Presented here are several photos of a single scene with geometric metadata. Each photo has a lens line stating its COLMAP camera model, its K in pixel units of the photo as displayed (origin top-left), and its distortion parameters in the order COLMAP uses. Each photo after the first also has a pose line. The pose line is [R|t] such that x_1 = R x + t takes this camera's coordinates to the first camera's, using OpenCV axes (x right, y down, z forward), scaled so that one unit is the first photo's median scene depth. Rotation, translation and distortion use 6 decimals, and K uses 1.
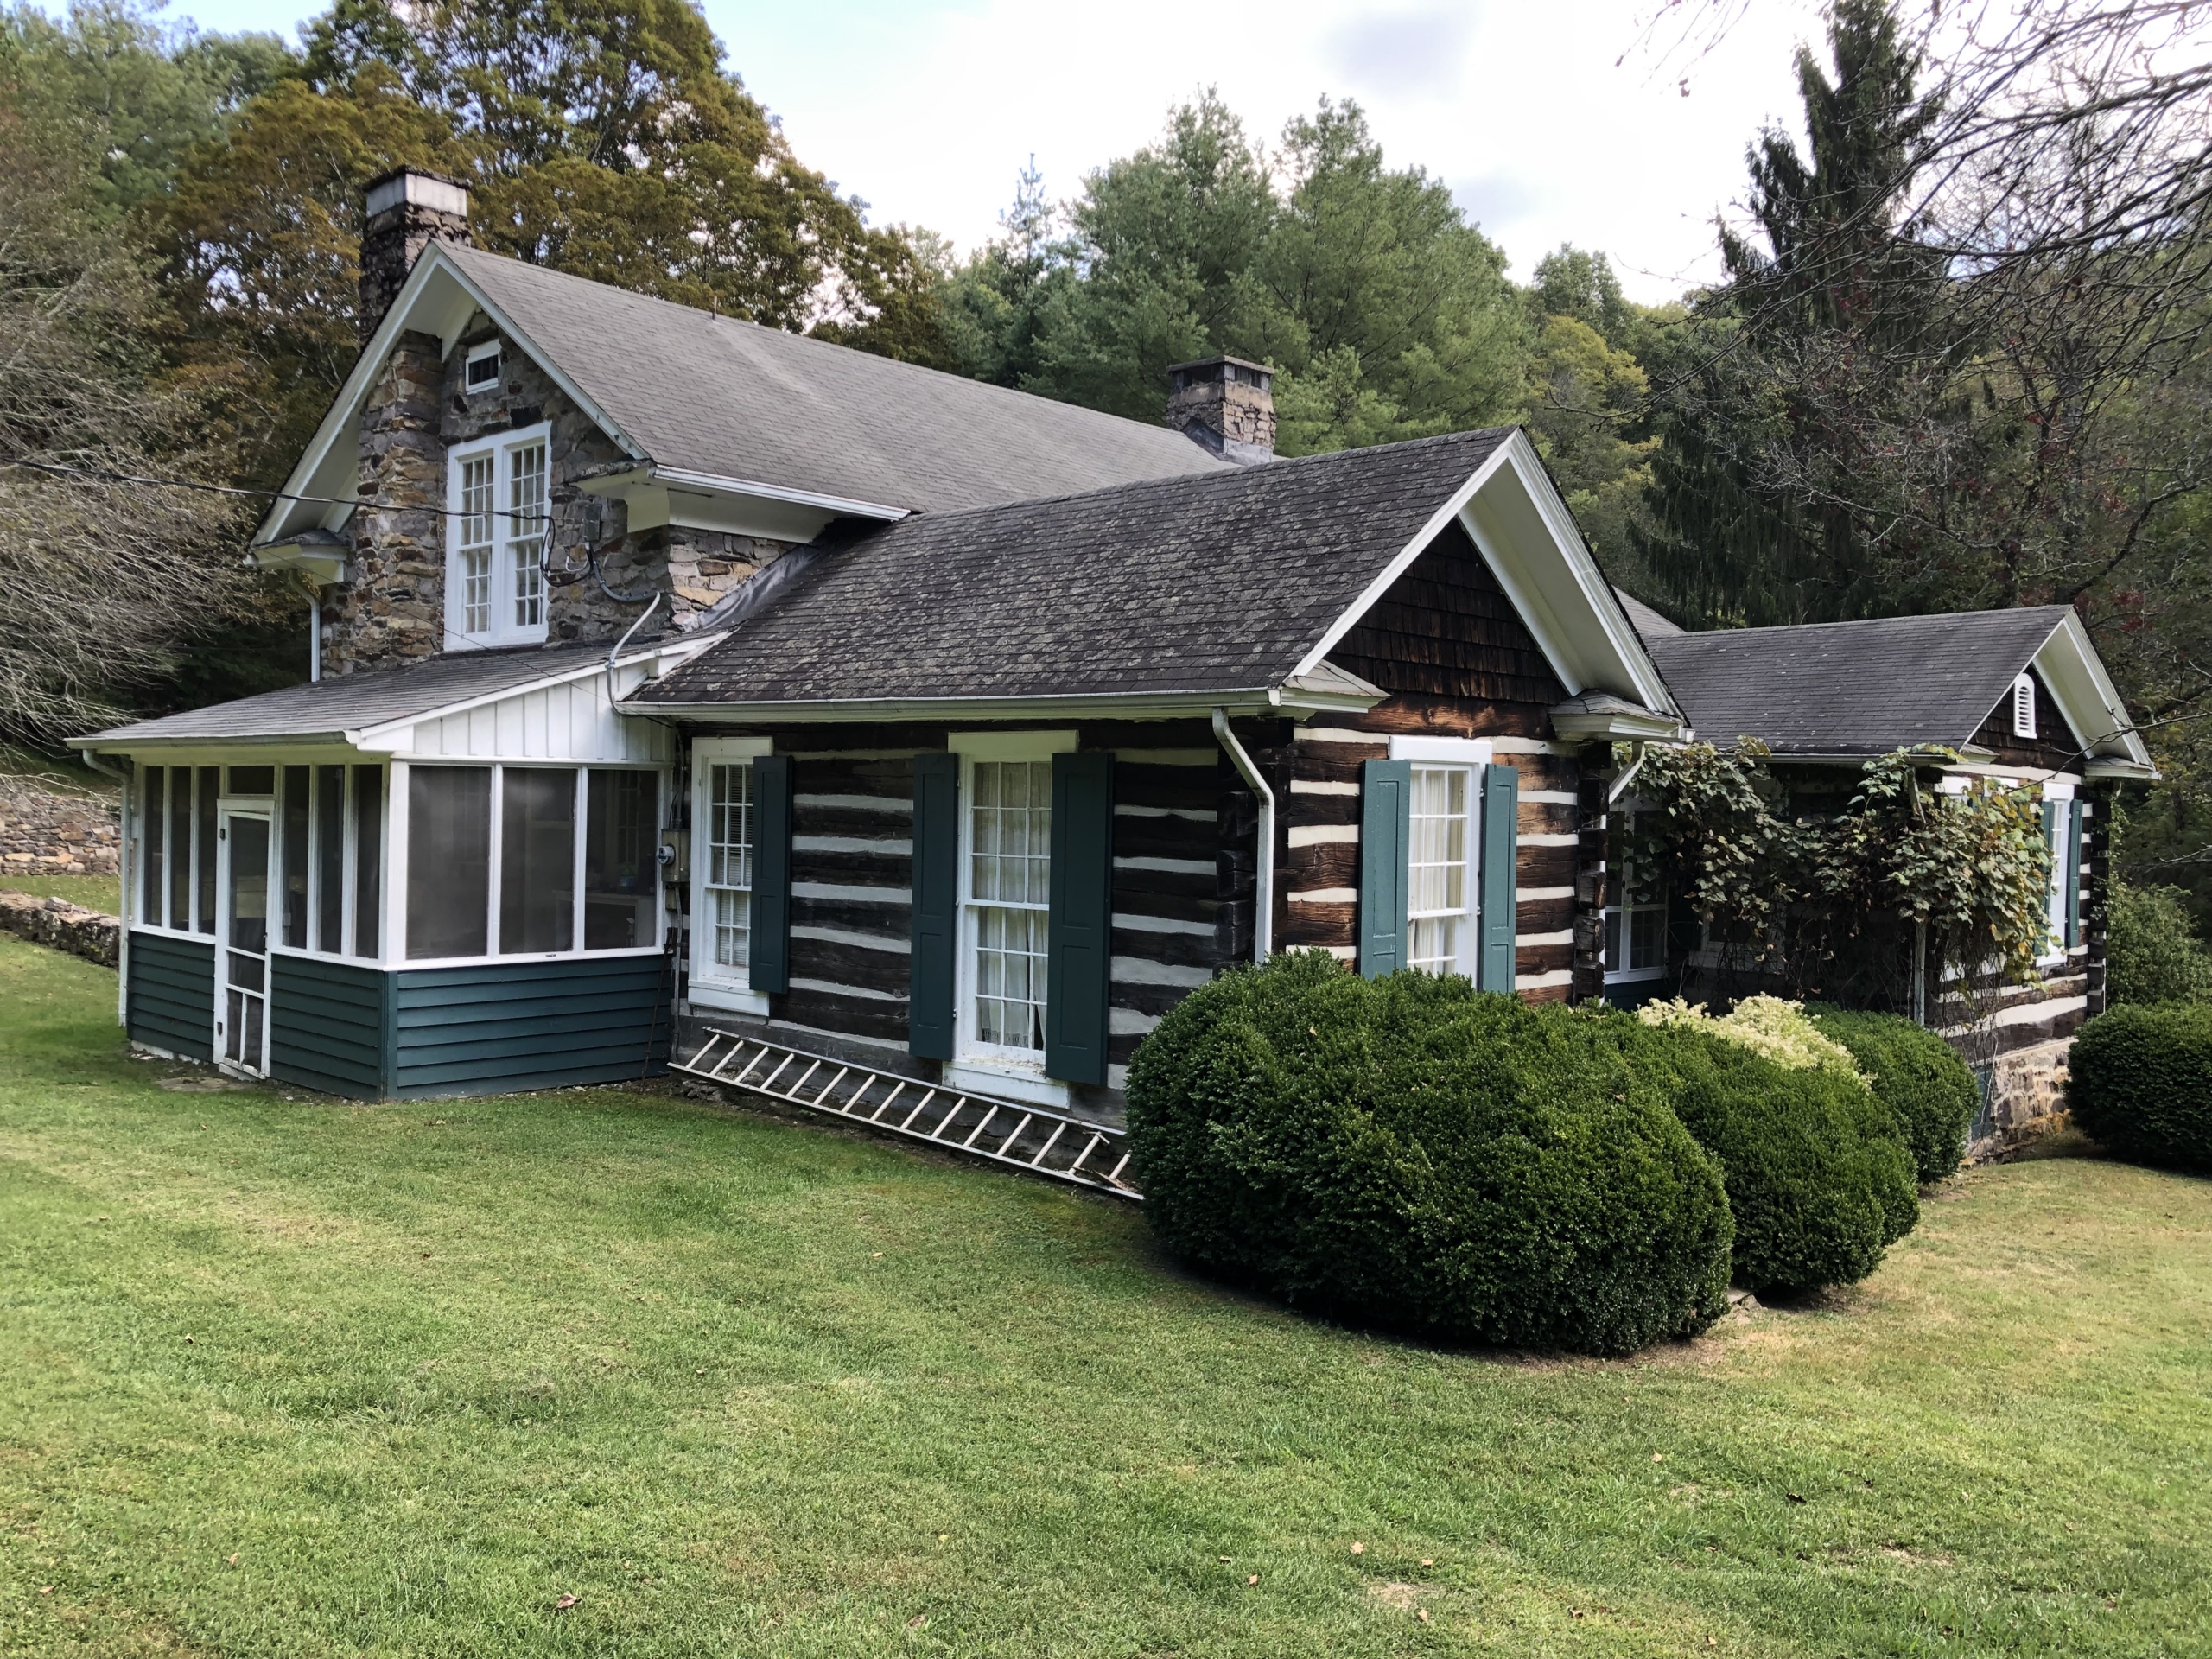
lens RADIAL K [[1844.0, 0, 1116.8], [0, 1844.0, 834.1], [0, 0, 1]] dist [0.044584, -0.014682]
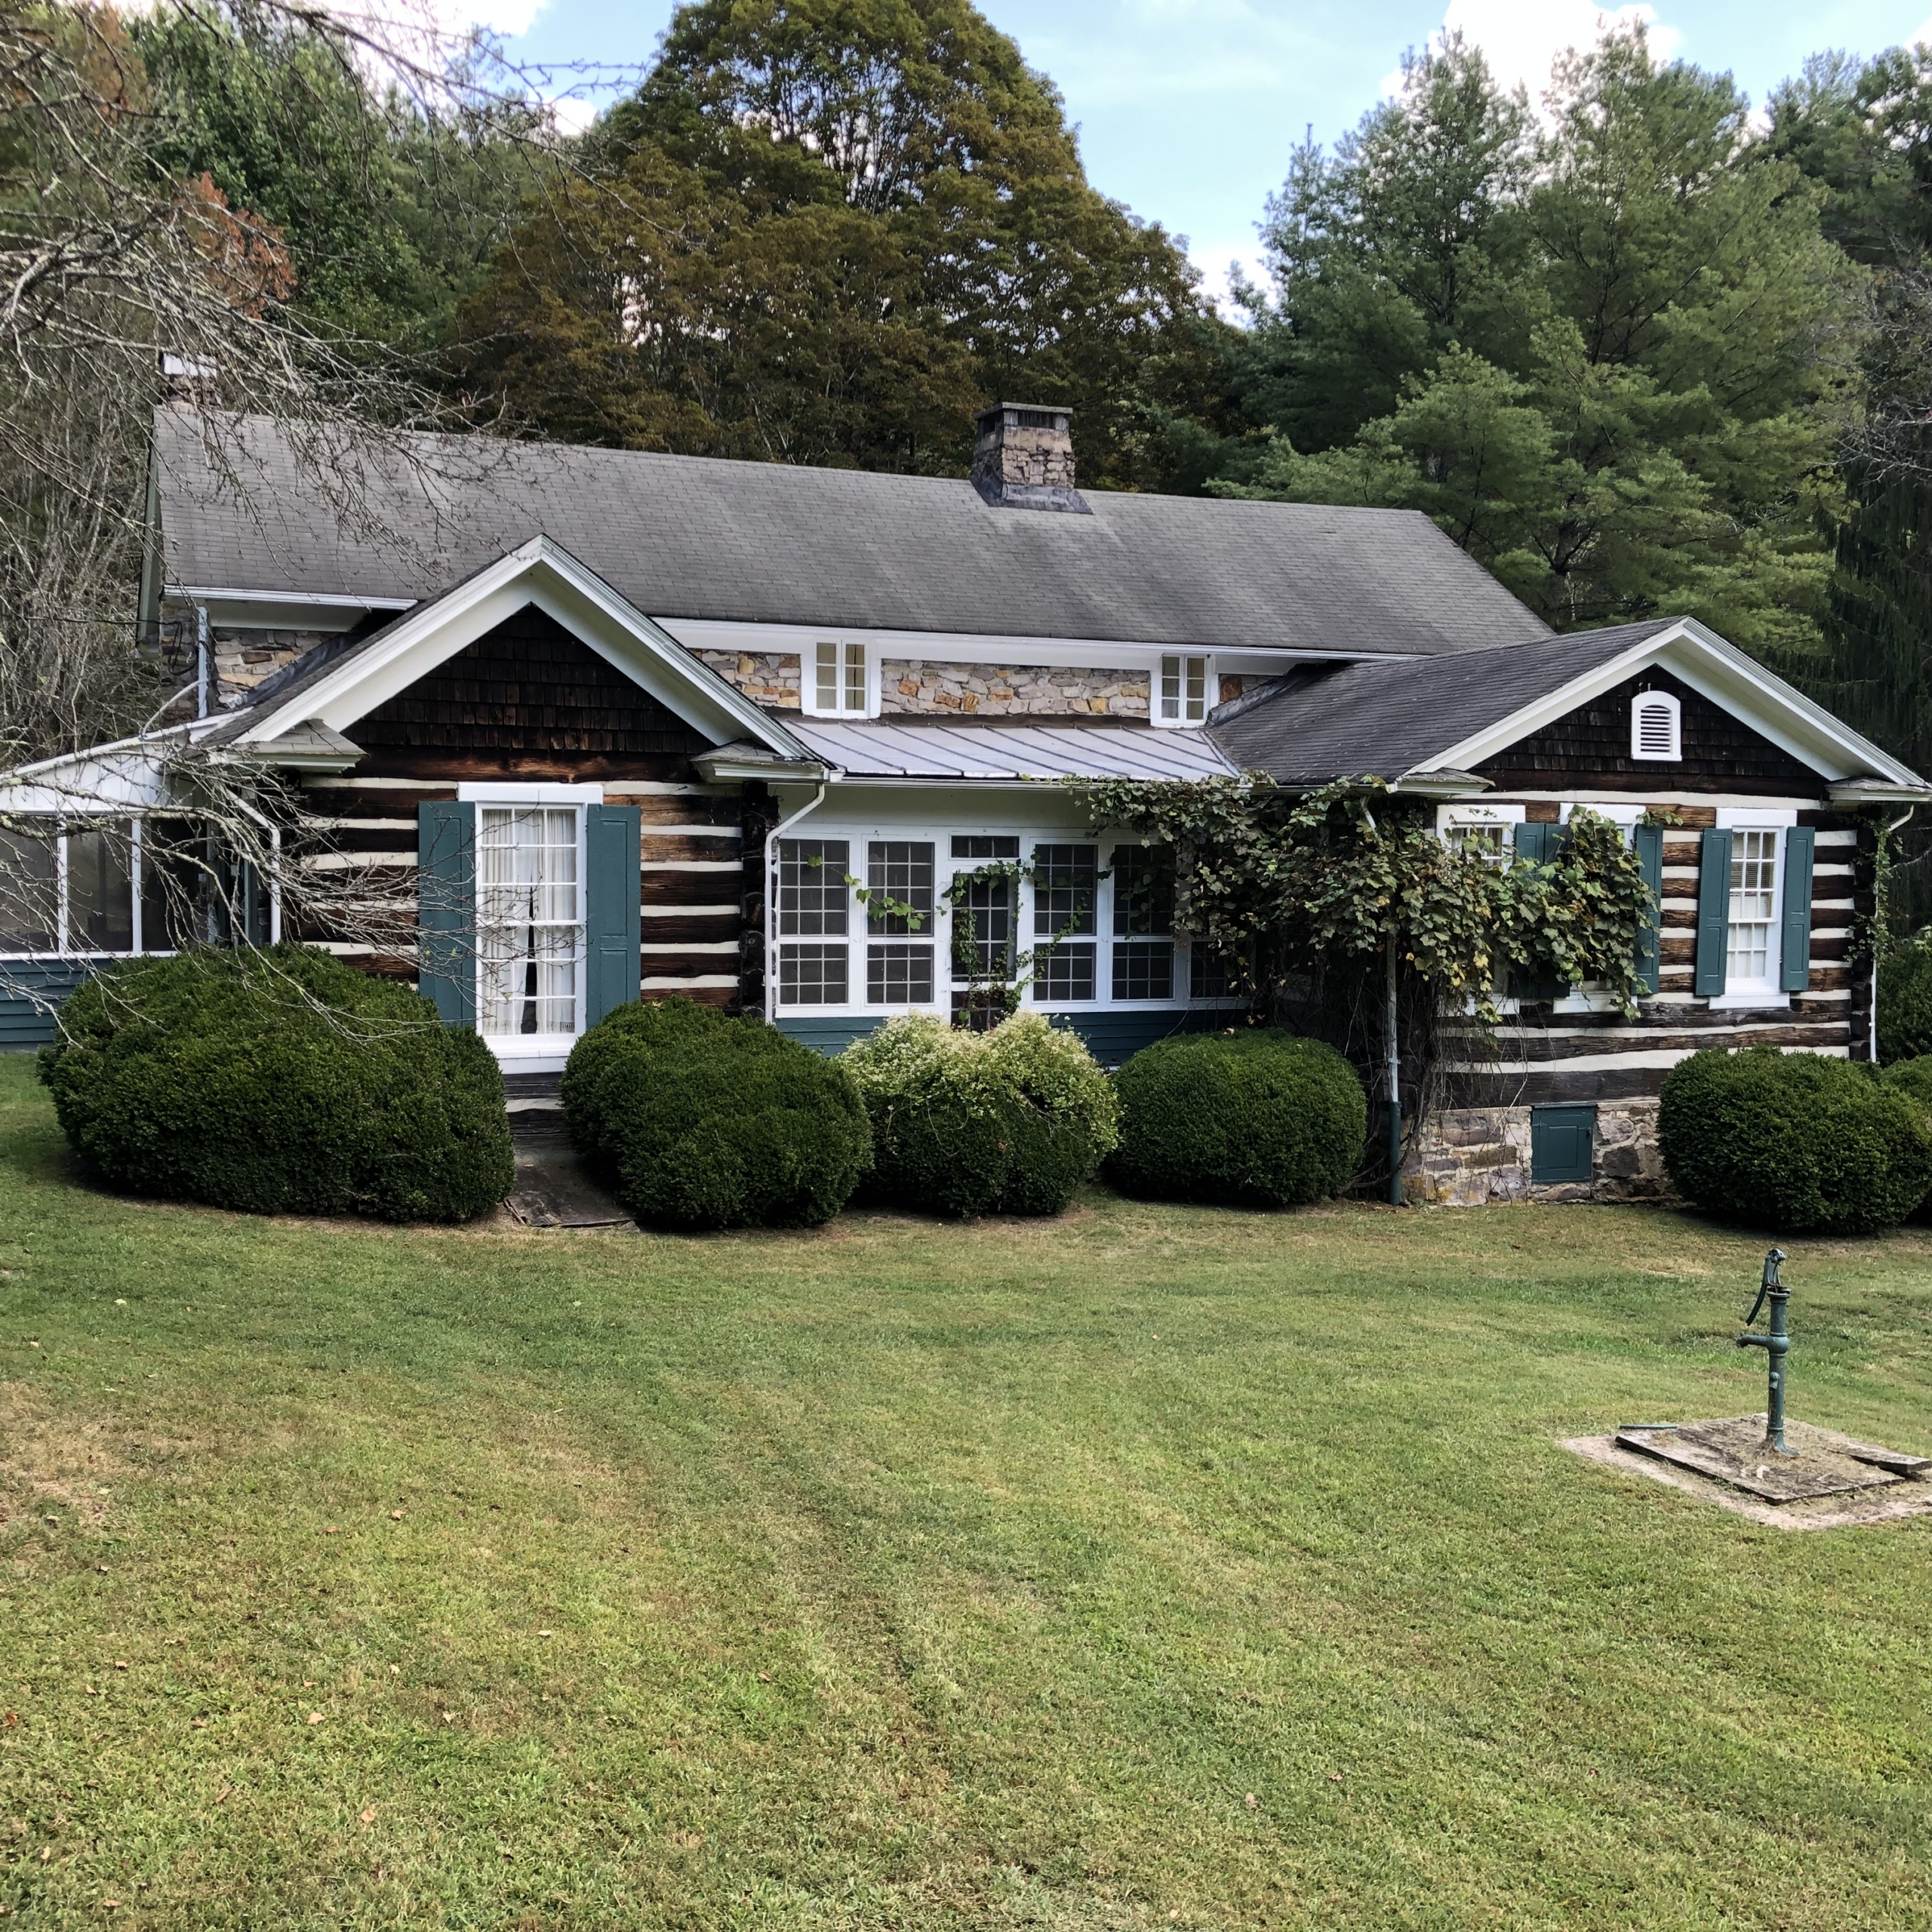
lens RADIAL K [[2145.9, 0, 971.7], [0, 2145.9, 971.3], [0, 0, 1]] dist [0.041159, 0.000000]
pose [[0.915992, 0.016293, -0.400867, 0.859719], [-0.000065, 0.999181, 0.040461, 0.013581], [0.401198, -0.037036, 0.915242, -0.182767]]
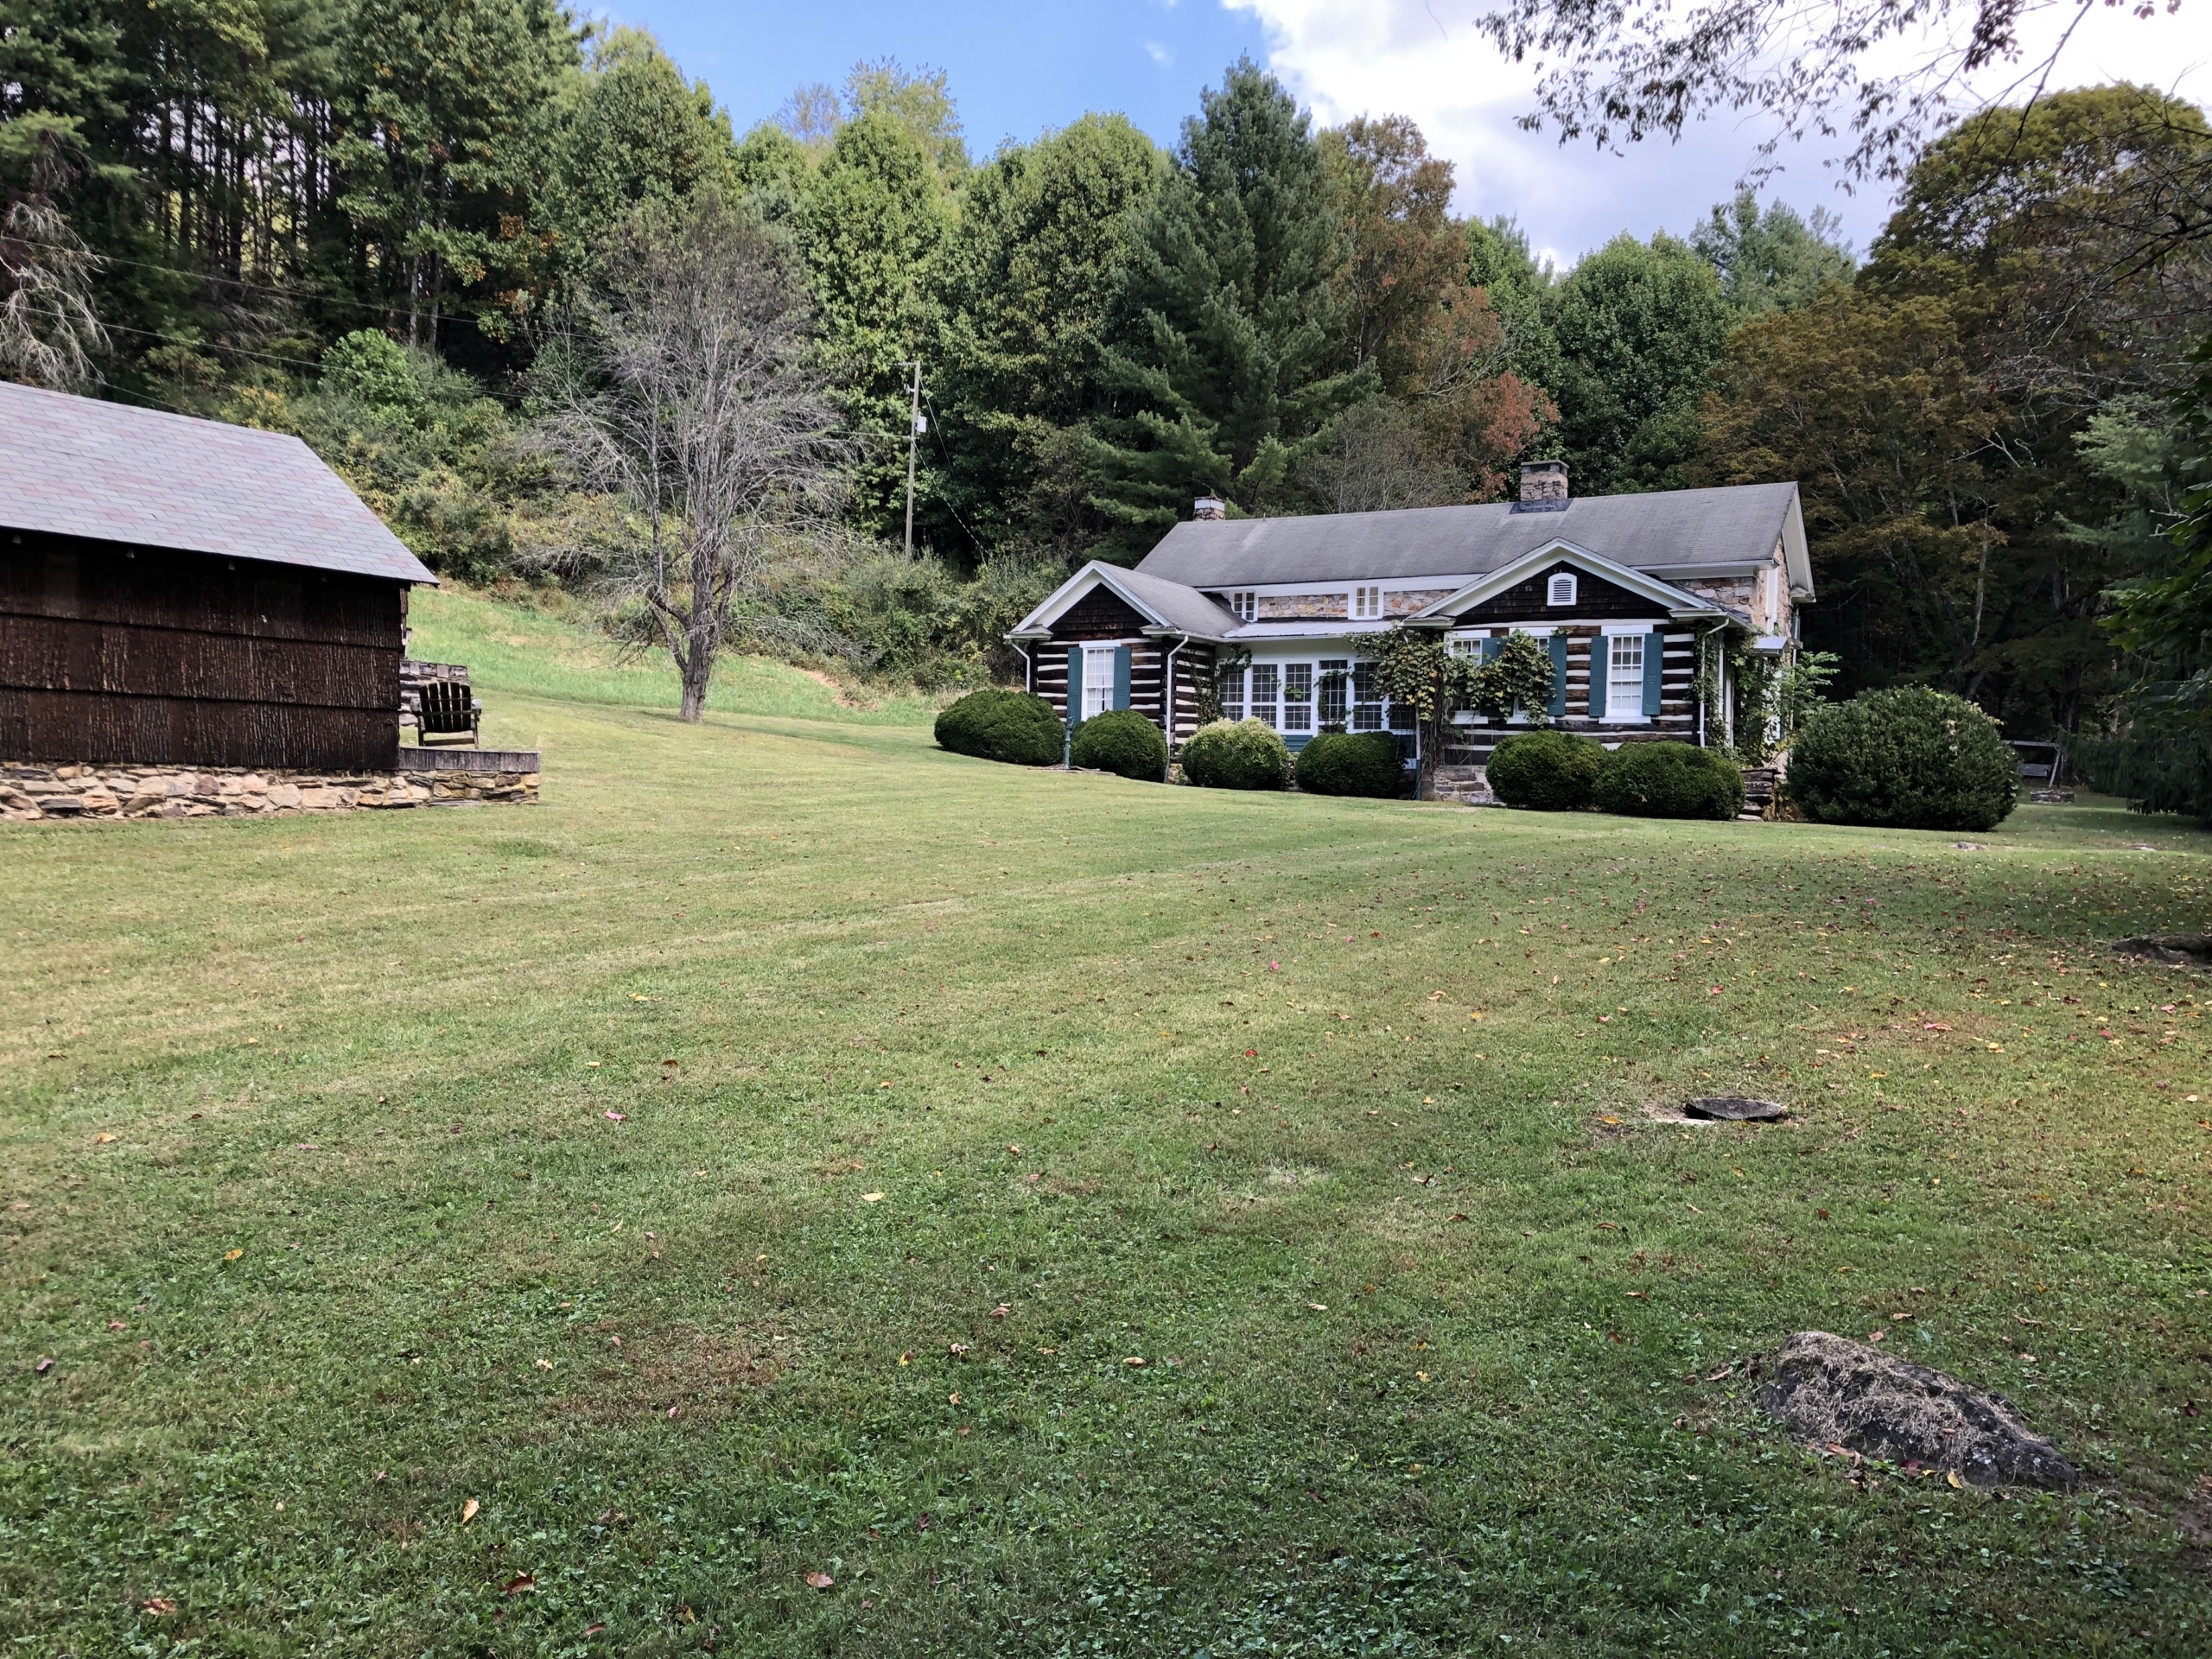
lens RADIAL K [[1844.0, 0, 1112.7], [0, 1844.0, 879.9], [0, 0, 1]] dist [0.044584, -0.014682]
pose [[0.248507, 0.022589, -0.968367, 3.239496], [-0.030234, 0.999422, 0.015555, 0.318071], [0.968158, 0.025412, 0.249046, 0.068838]]
